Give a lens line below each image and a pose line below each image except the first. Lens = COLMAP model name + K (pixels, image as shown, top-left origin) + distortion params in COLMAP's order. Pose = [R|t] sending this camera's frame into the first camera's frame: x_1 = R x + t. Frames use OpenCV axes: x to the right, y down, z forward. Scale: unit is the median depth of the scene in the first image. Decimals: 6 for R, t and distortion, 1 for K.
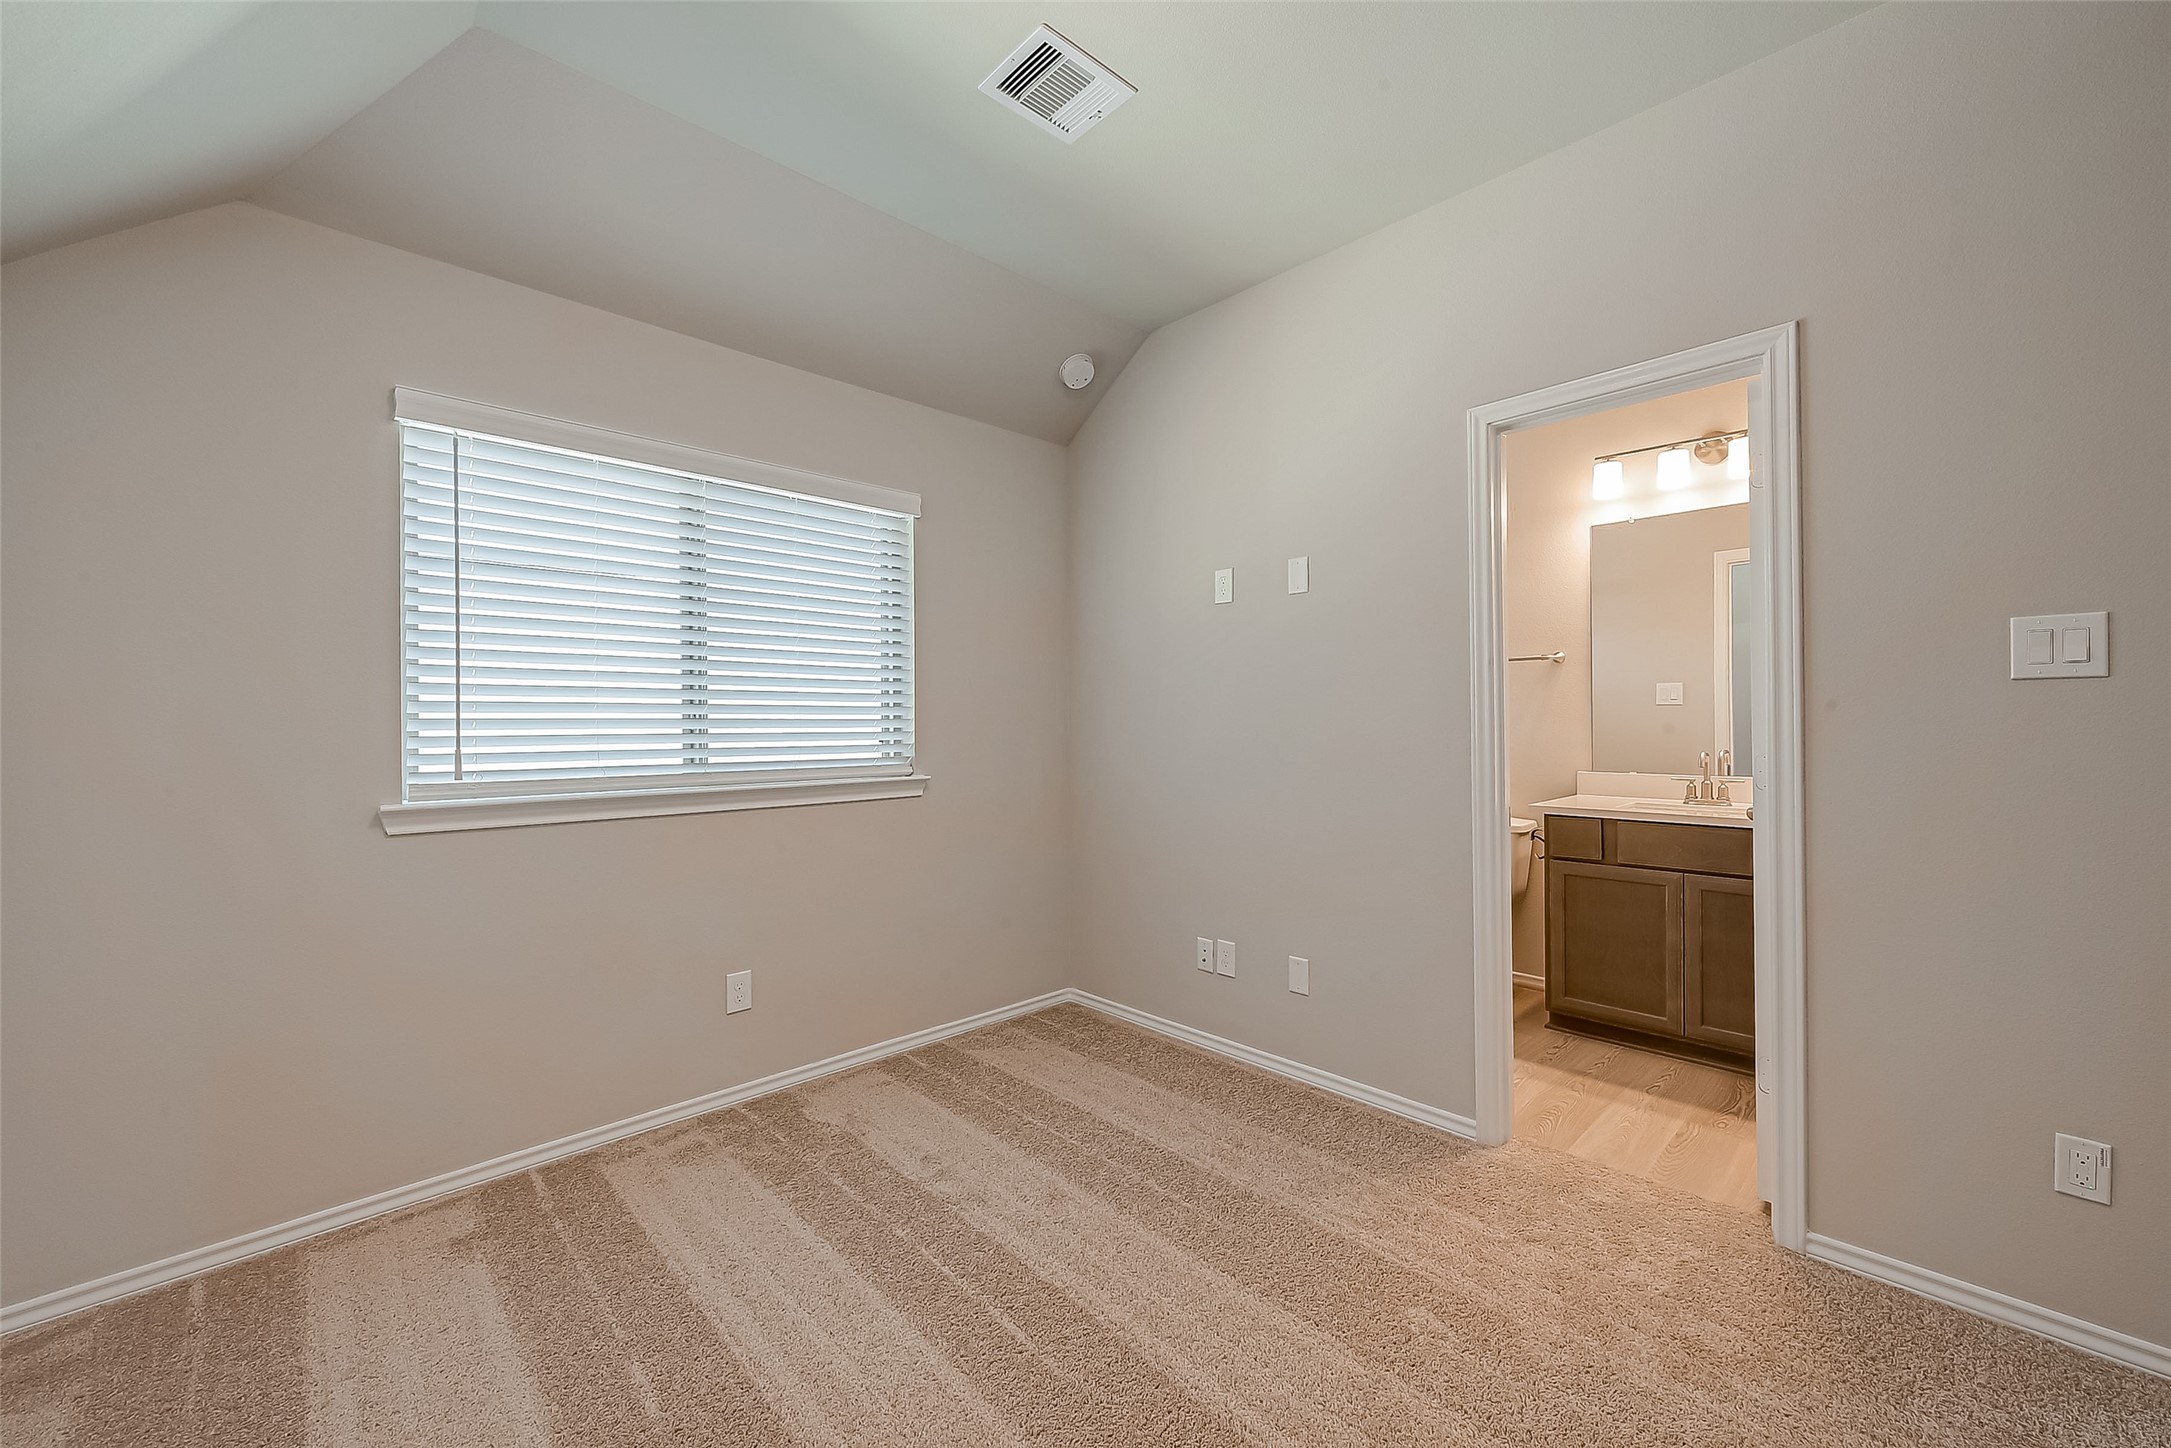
lens RADIAL K [[853.8, 0, 1078.0], [0, 853.8, 724.4], [0, 0, 1]] dist [0.000059, -0.000357]
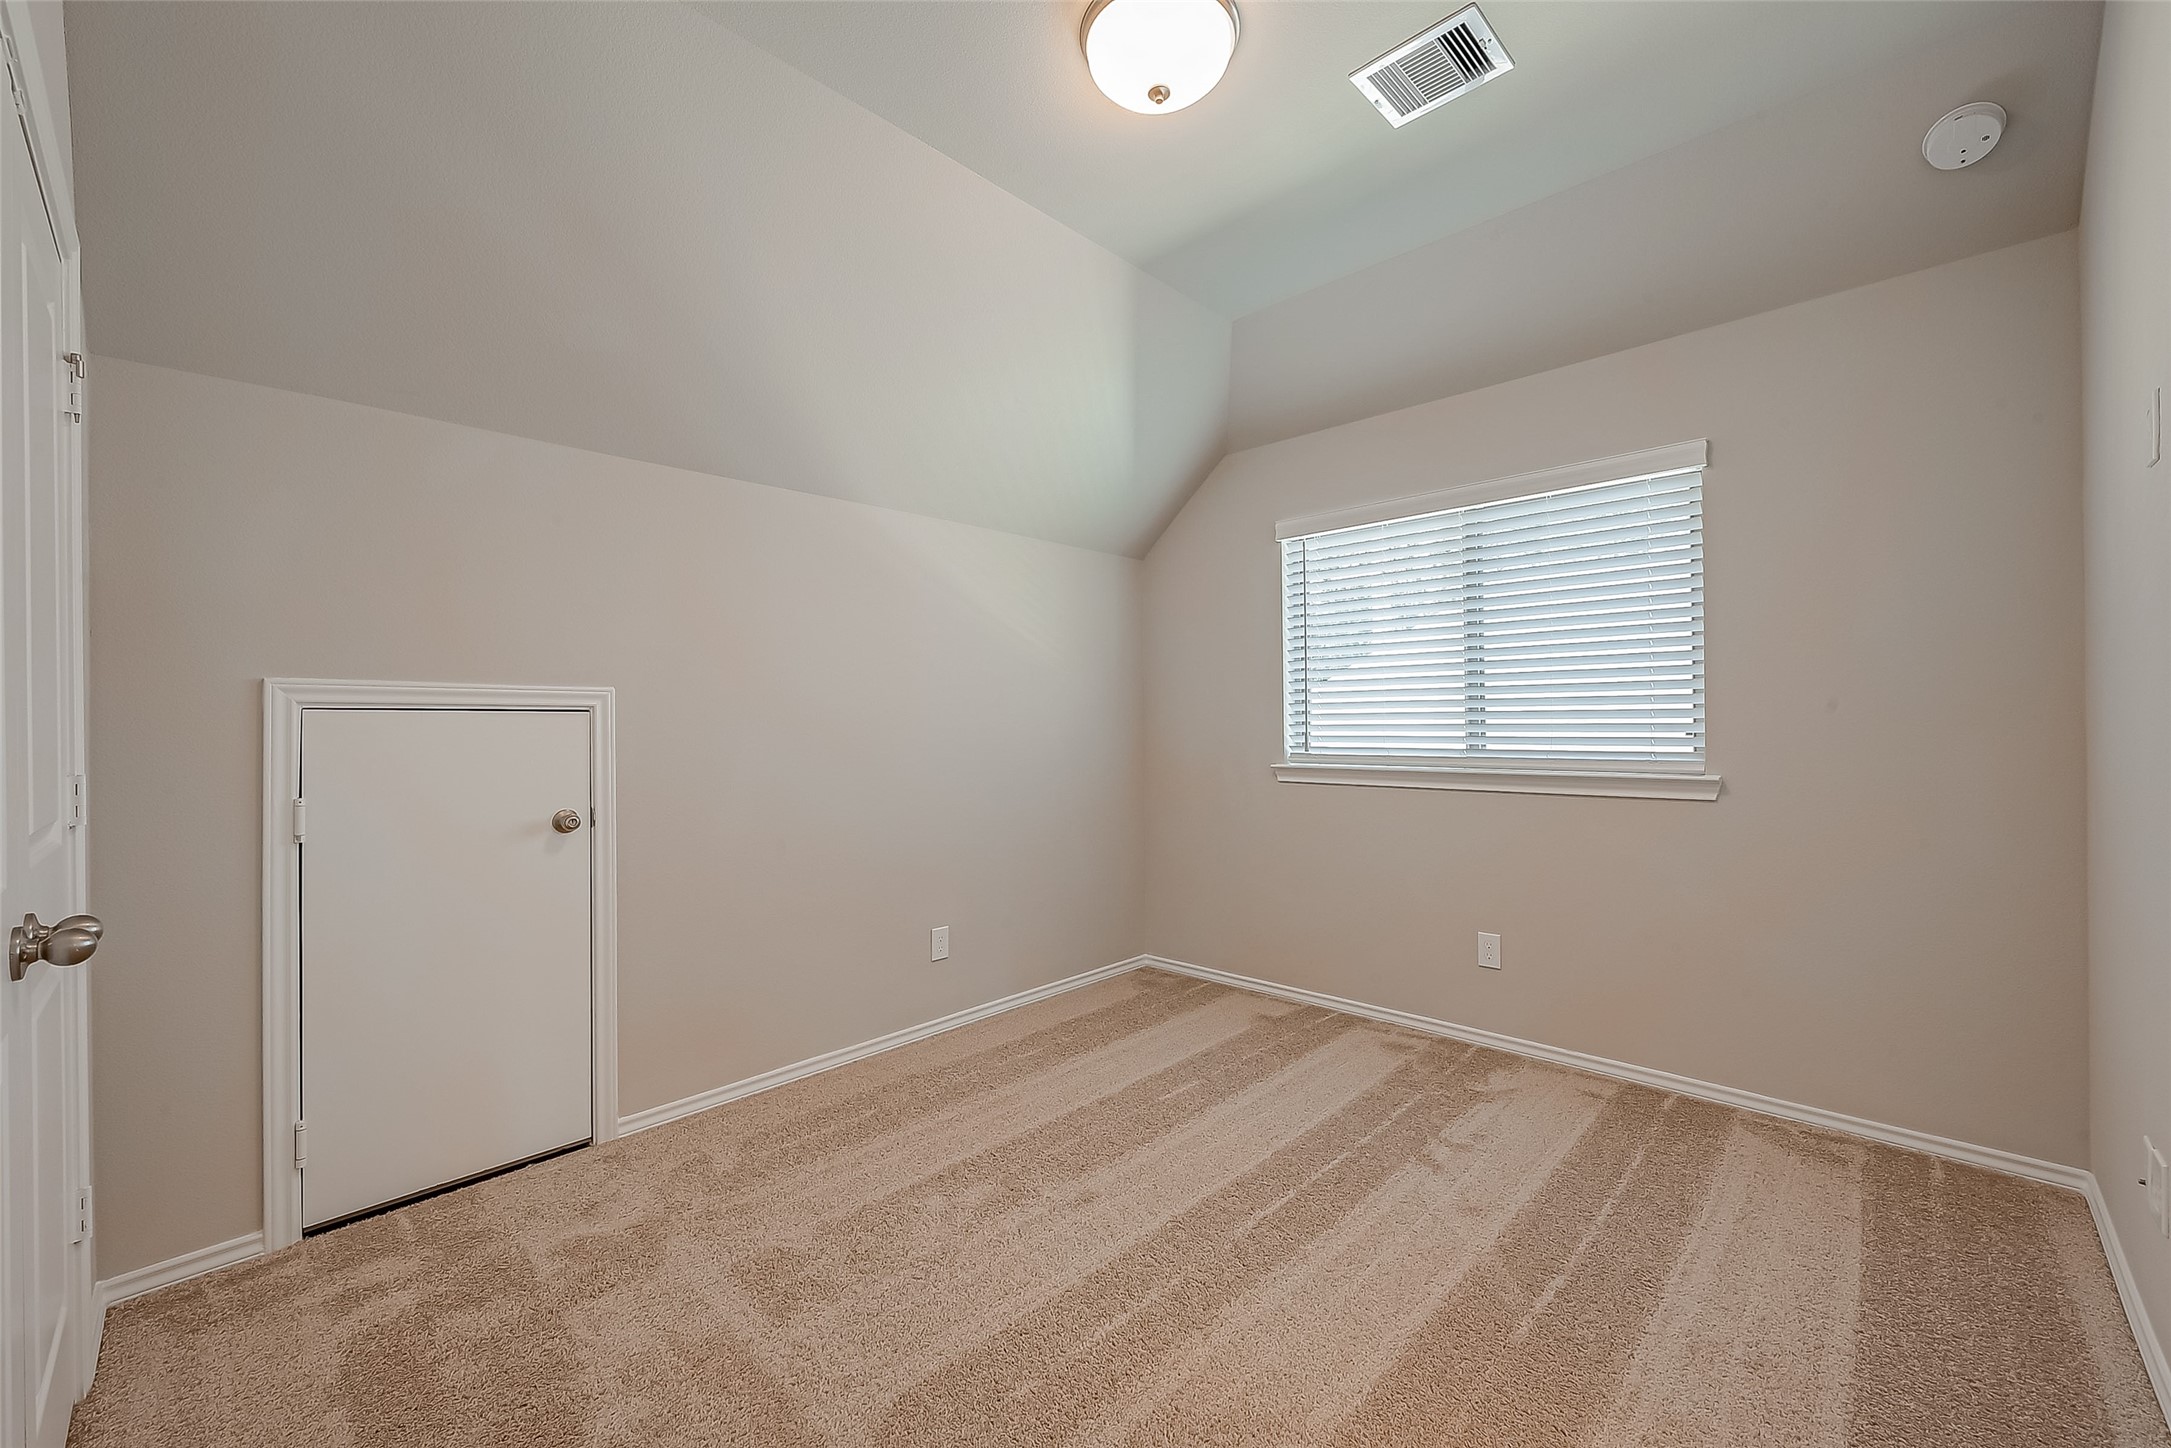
lens RADIAL K [[853.8, 0, 1082.8], [0, 853.8, 722.4], [0, 0, 1]] dist [0.000059, -0.000357]
pose [[0.040851, 0.006192, -0.999146, 0.799284], [0.008840, 0.999939, 0.006558, -0.004304], [0.999126, -0.009100, 0.040794, 0.460739]]
